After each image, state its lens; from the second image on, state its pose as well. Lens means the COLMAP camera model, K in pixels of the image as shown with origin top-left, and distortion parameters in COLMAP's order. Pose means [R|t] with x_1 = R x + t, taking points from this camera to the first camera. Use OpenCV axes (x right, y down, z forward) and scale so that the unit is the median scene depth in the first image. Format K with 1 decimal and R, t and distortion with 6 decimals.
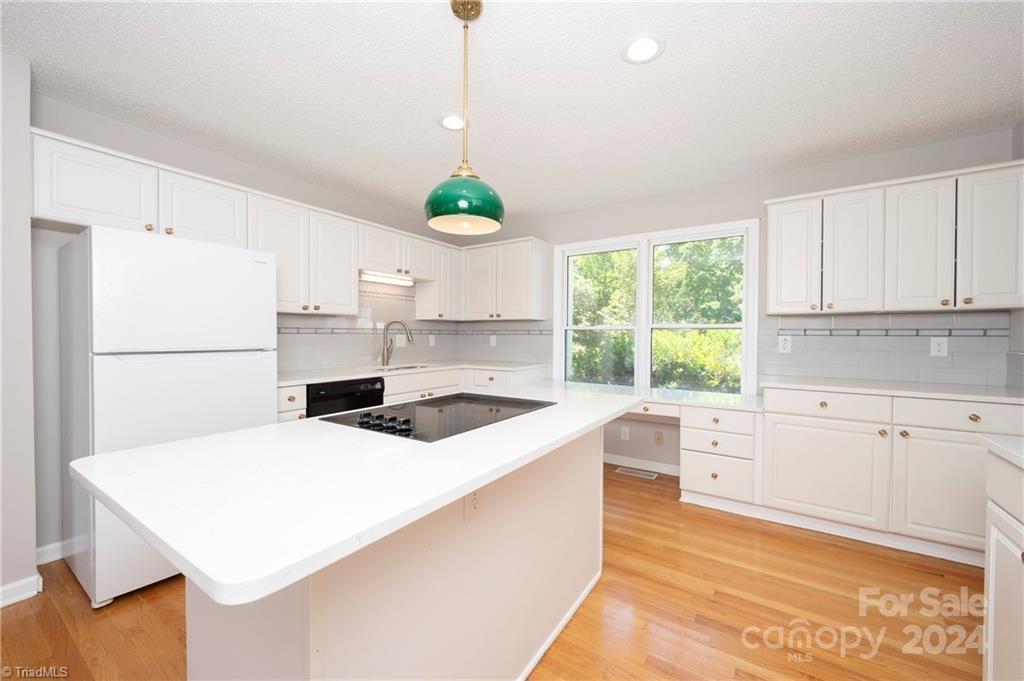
lens RADIAL K [[409.4, 0, 512.0], [0, 409.4, 340.5], [0, 0, 1]] dist [0.001317, 0.000196]
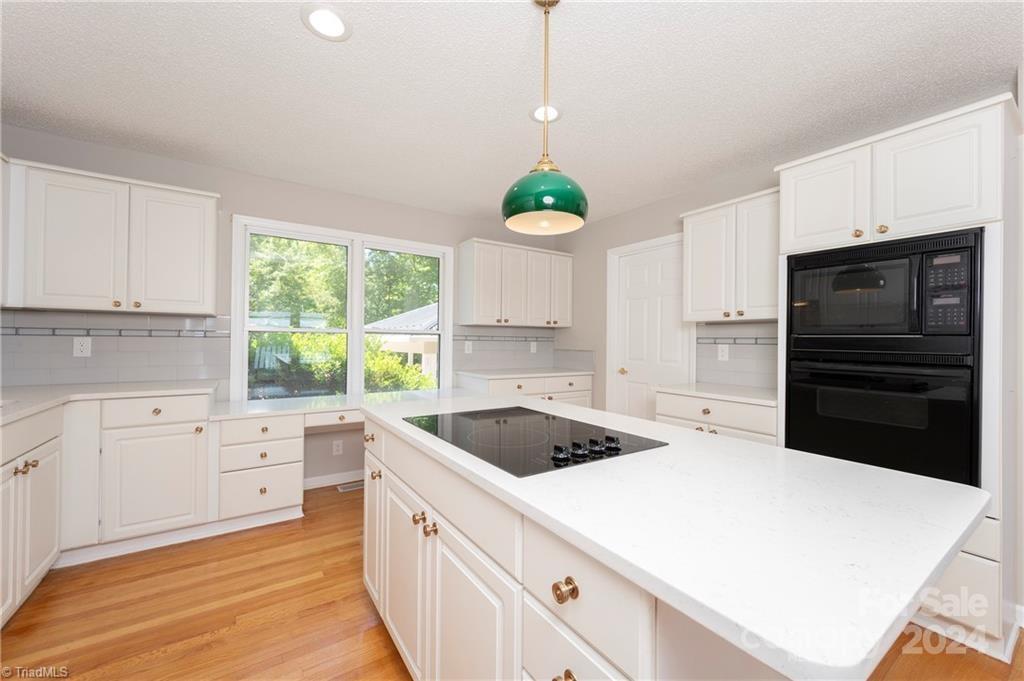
lens RADIAL K [[402.8, 0, 516.9], [0, 402.8, 337.6], [0, 0, 1]] dist [-0.001679, -0.000040]
pose [[0.371169, 0.008020, 0.928531, -0.532296], [0.002817, 0.999948, -0.009763, -0.008583], [-0.928561, 0.006239, 0.371127, 0.394099]]
